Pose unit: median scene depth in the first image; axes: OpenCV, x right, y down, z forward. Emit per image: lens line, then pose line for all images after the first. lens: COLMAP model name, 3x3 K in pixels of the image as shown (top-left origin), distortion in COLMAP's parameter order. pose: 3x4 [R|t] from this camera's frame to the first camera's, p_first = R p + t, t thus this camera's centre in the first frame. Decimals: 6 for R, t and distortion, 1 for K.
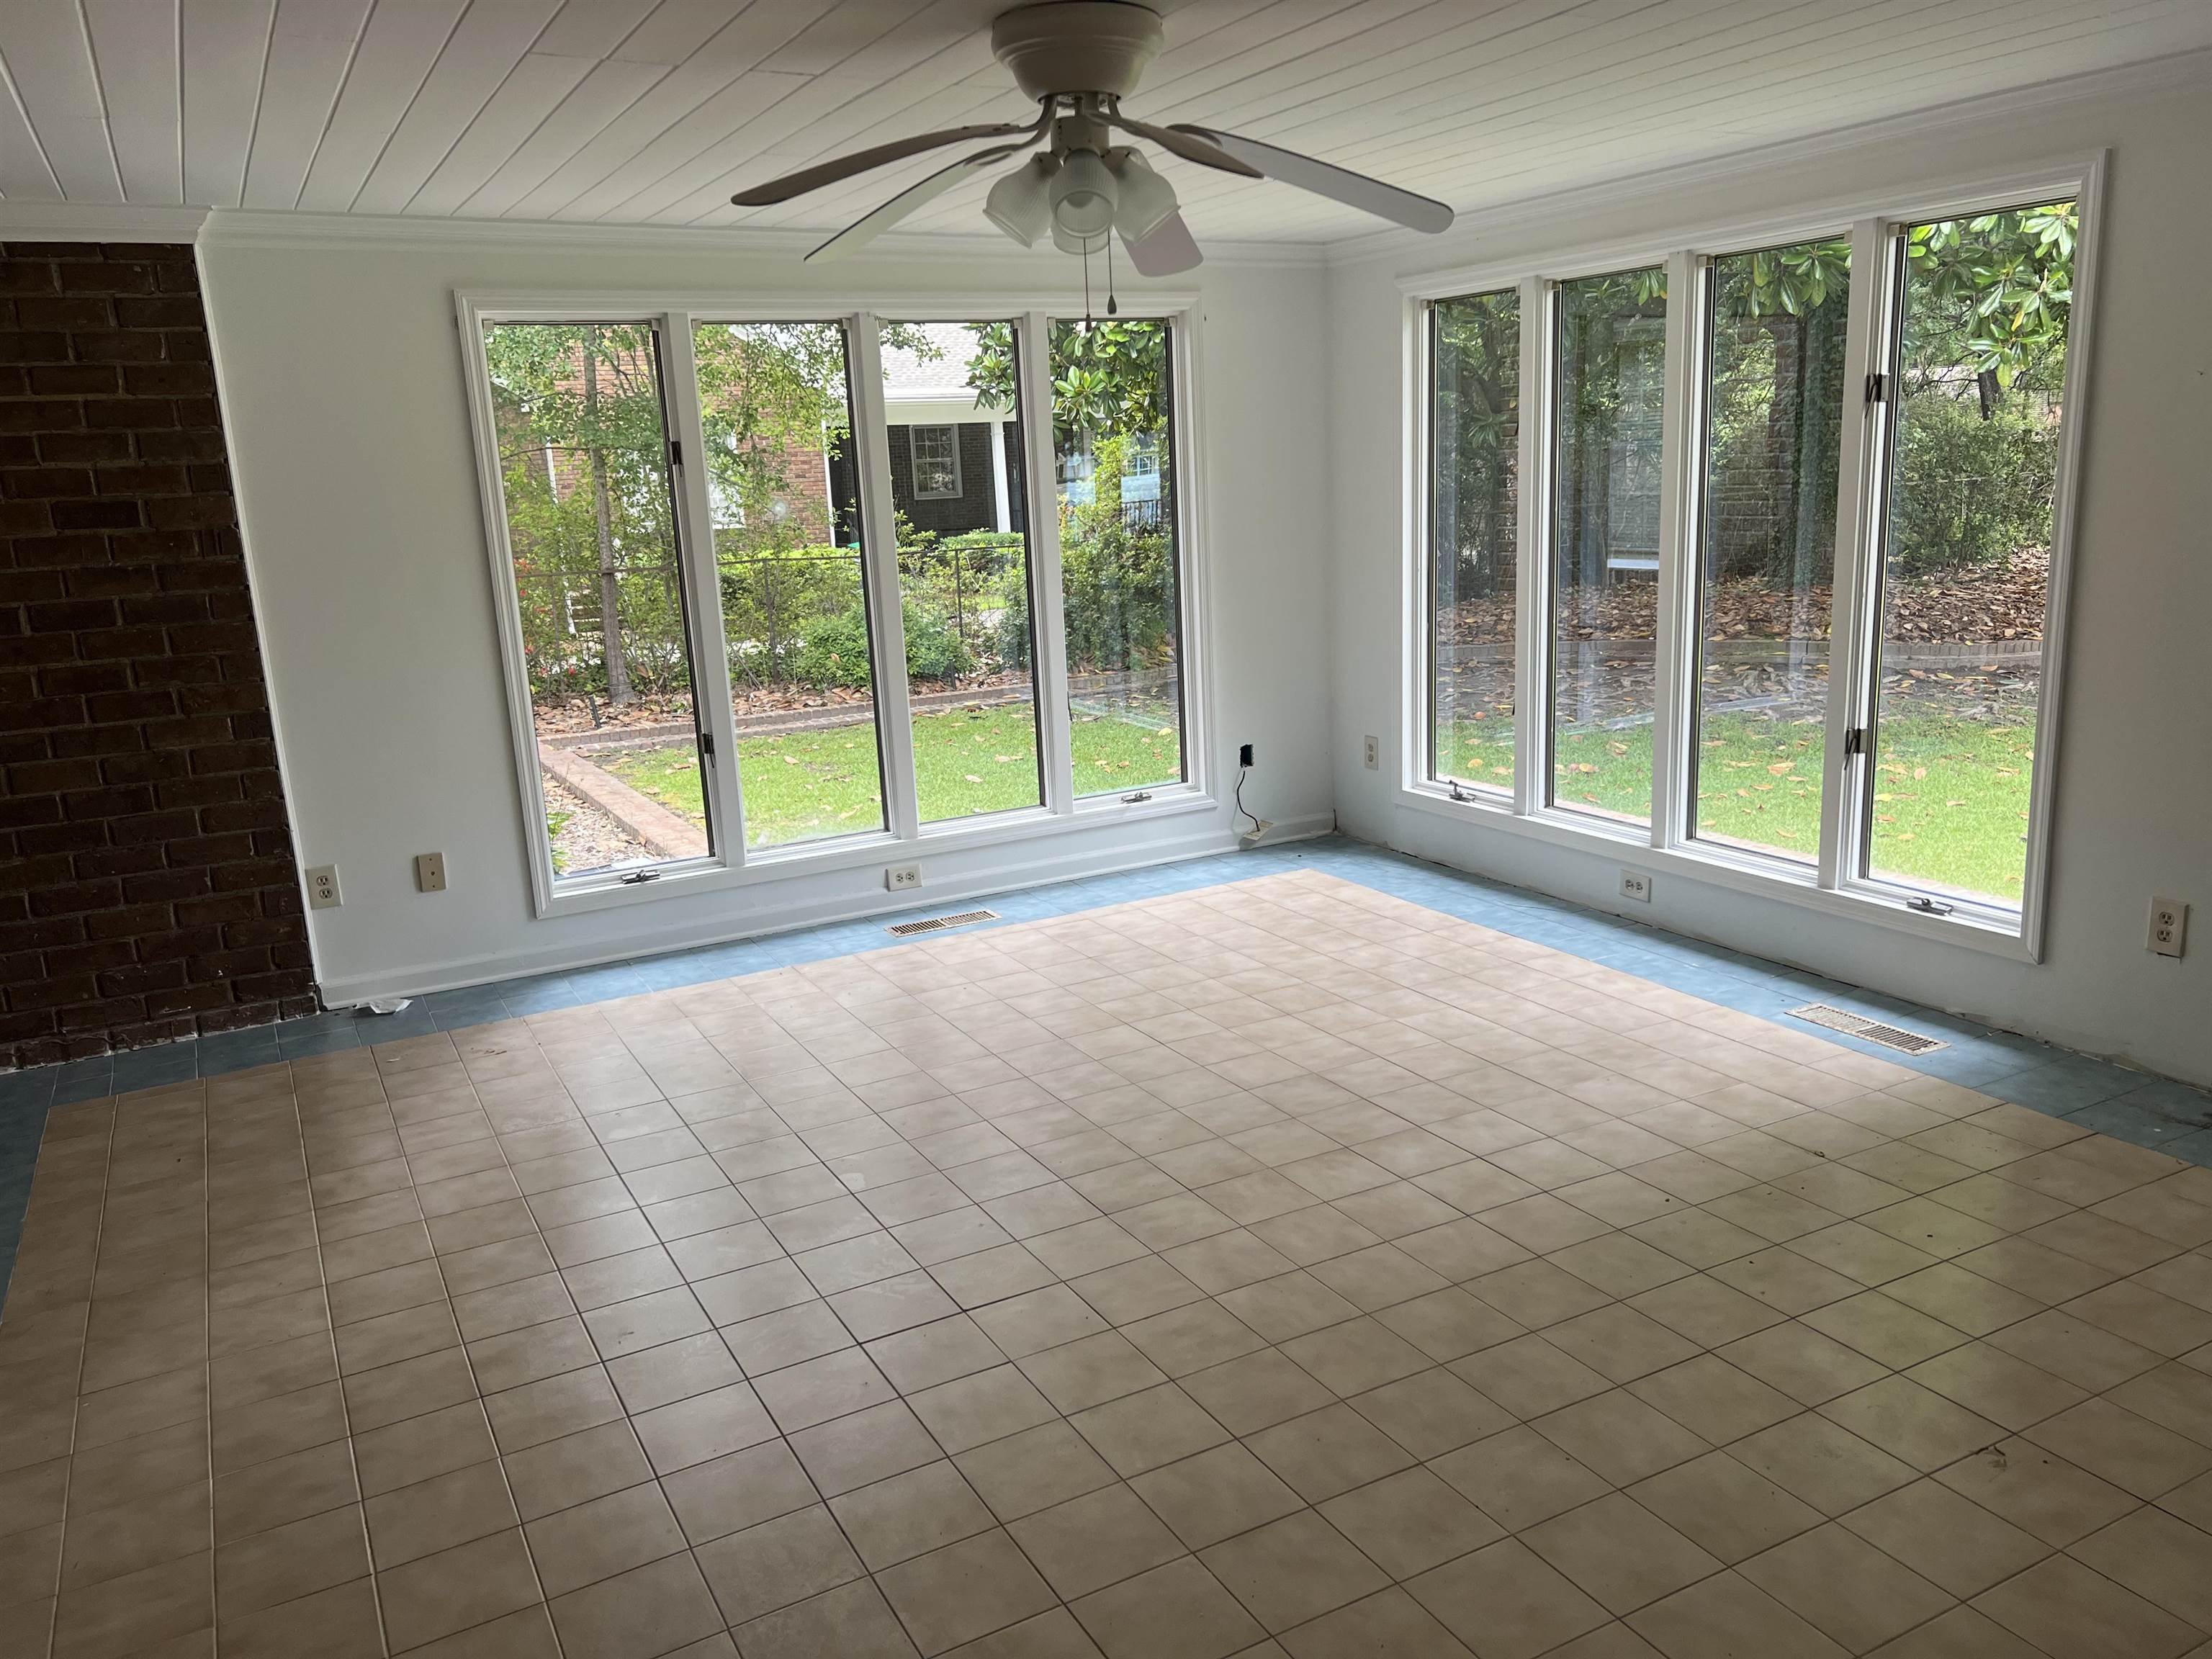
lens RADIAL K [[1660.6, 0, 1102.5], [0, 1660.6, 834.9], [0, 0, 1]] dist [0.043469, -0.012905]
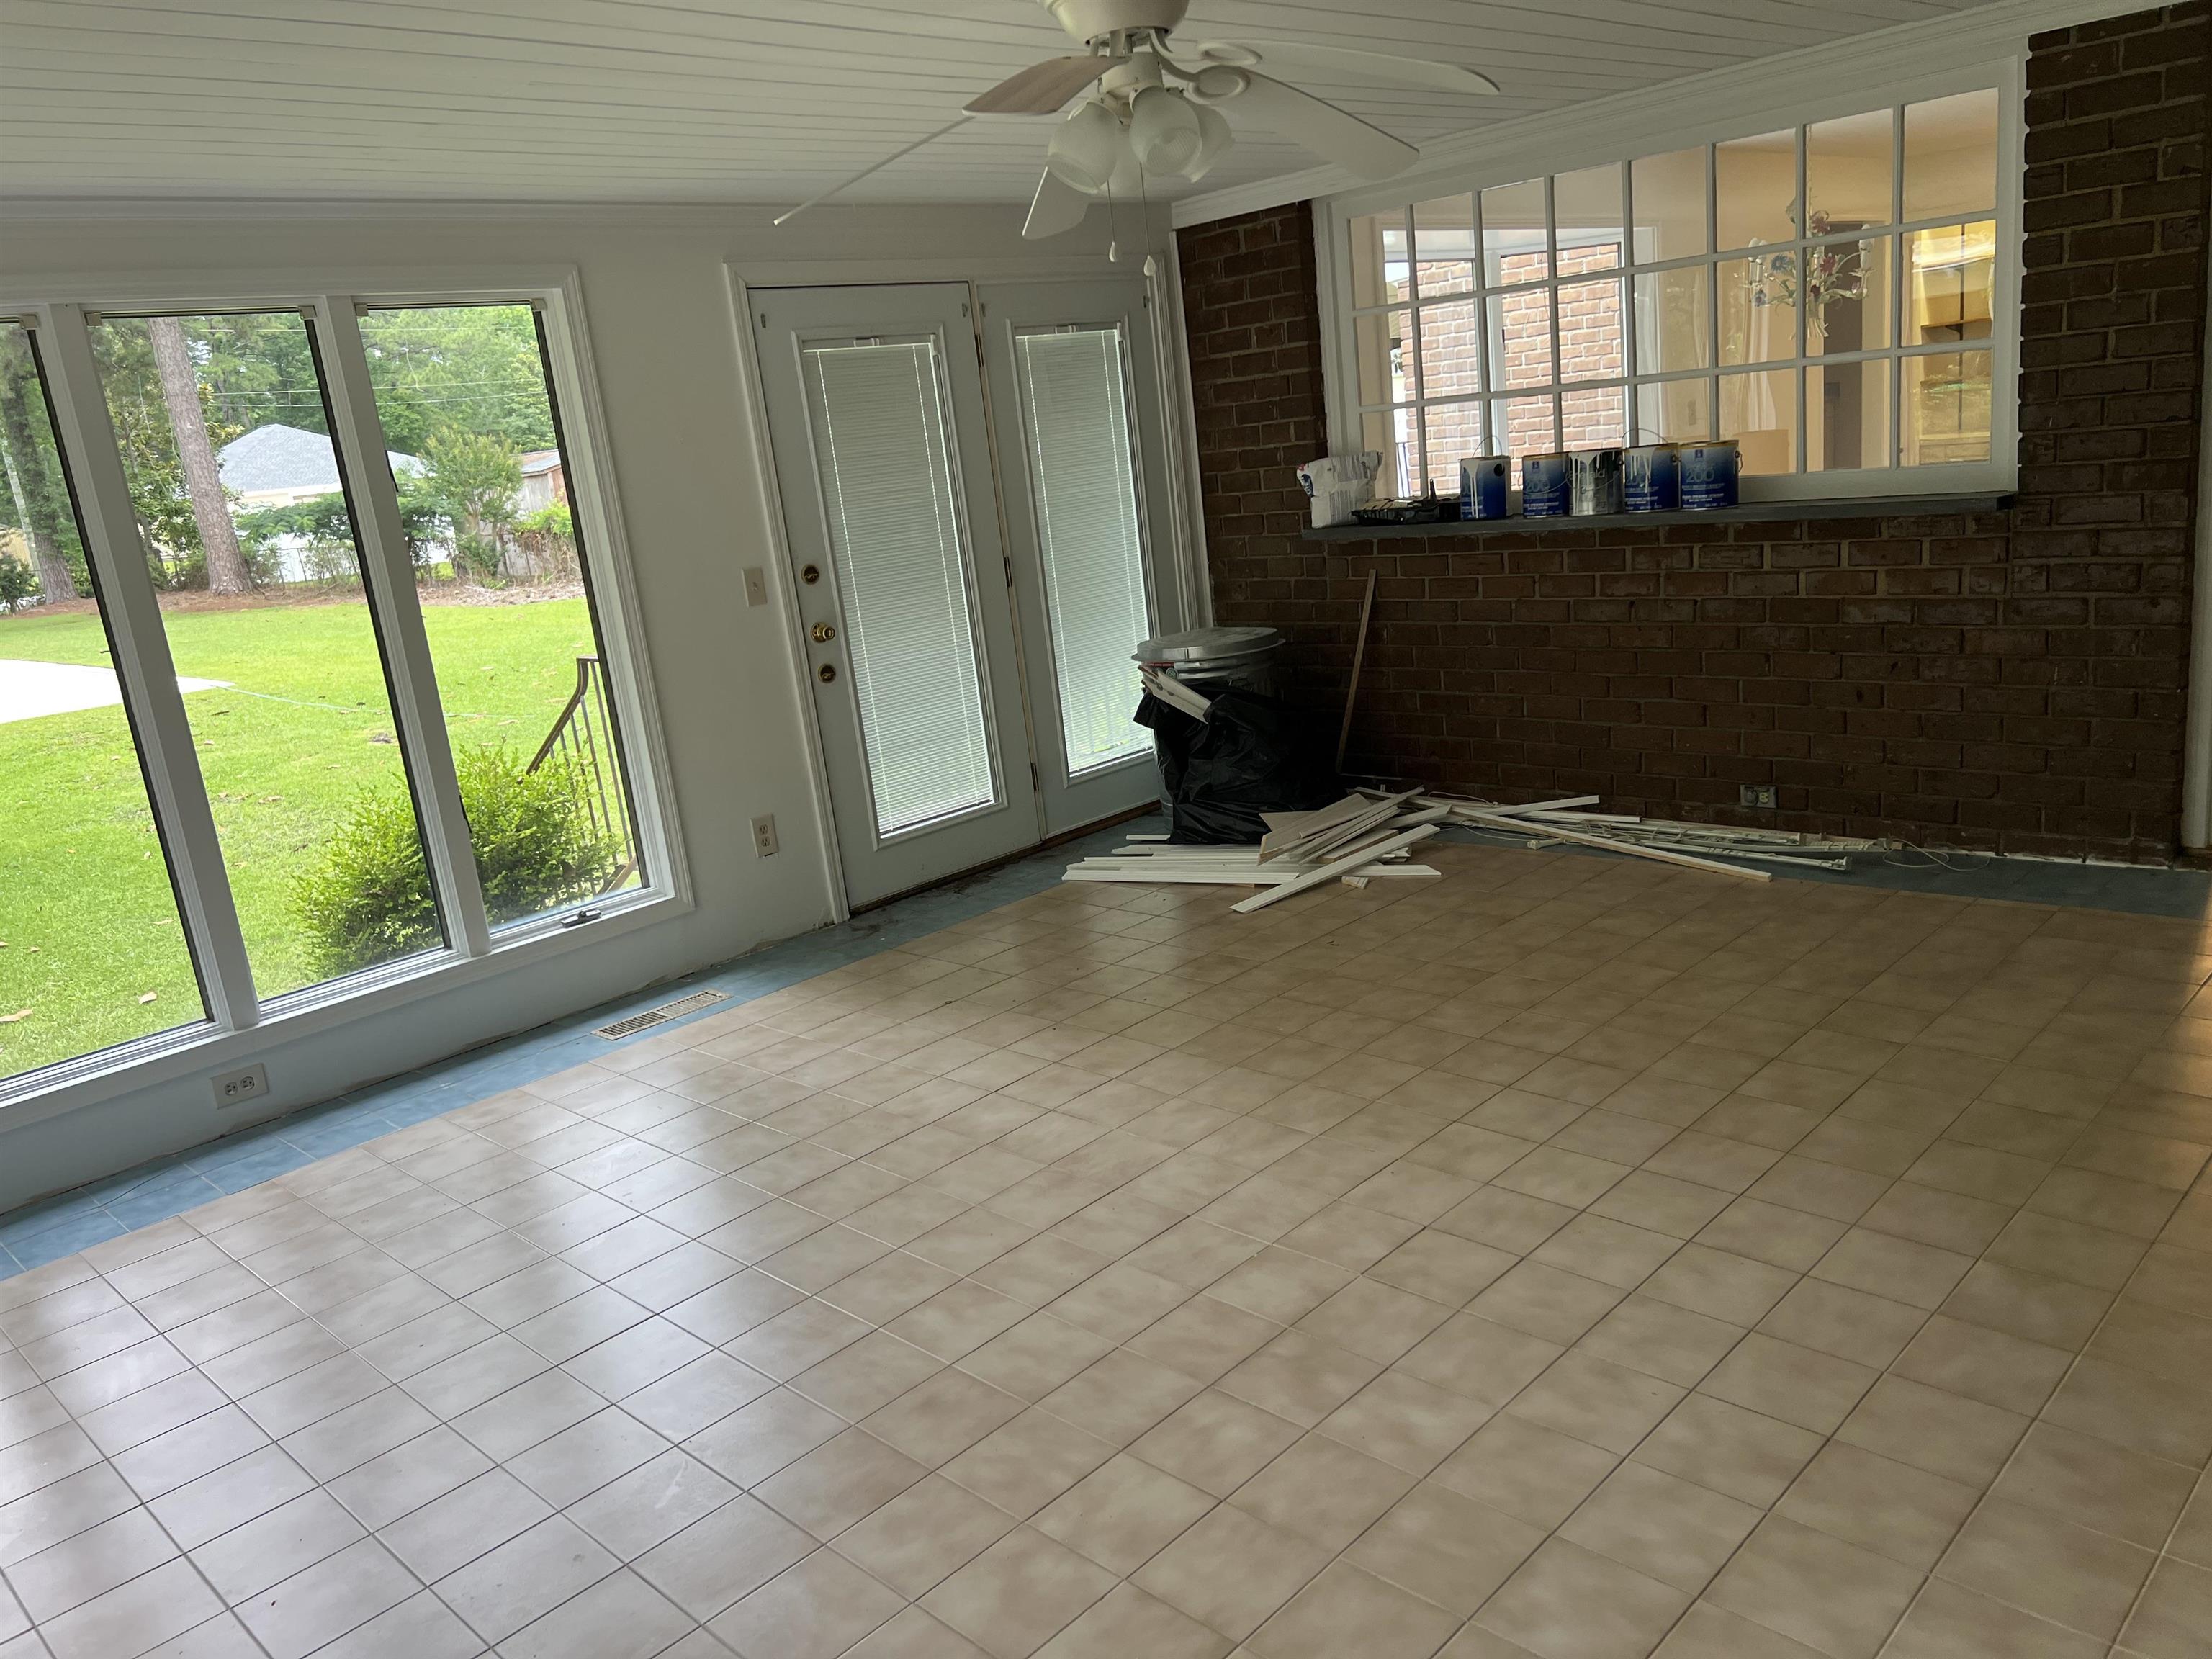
lens RADIAL K [[1660.6, 0, 1105.8], [0, 1660.6, 835.0], [0, 0, 1]] dist [0.043469, -0.012905]
pose [[-0.294358, -0.154636, 0.943102, -0.757457], [0.330938, 0.909276, 0.252381, -0.200901], [-0.896568, 0.386399, -0.216477, 1.046035]]
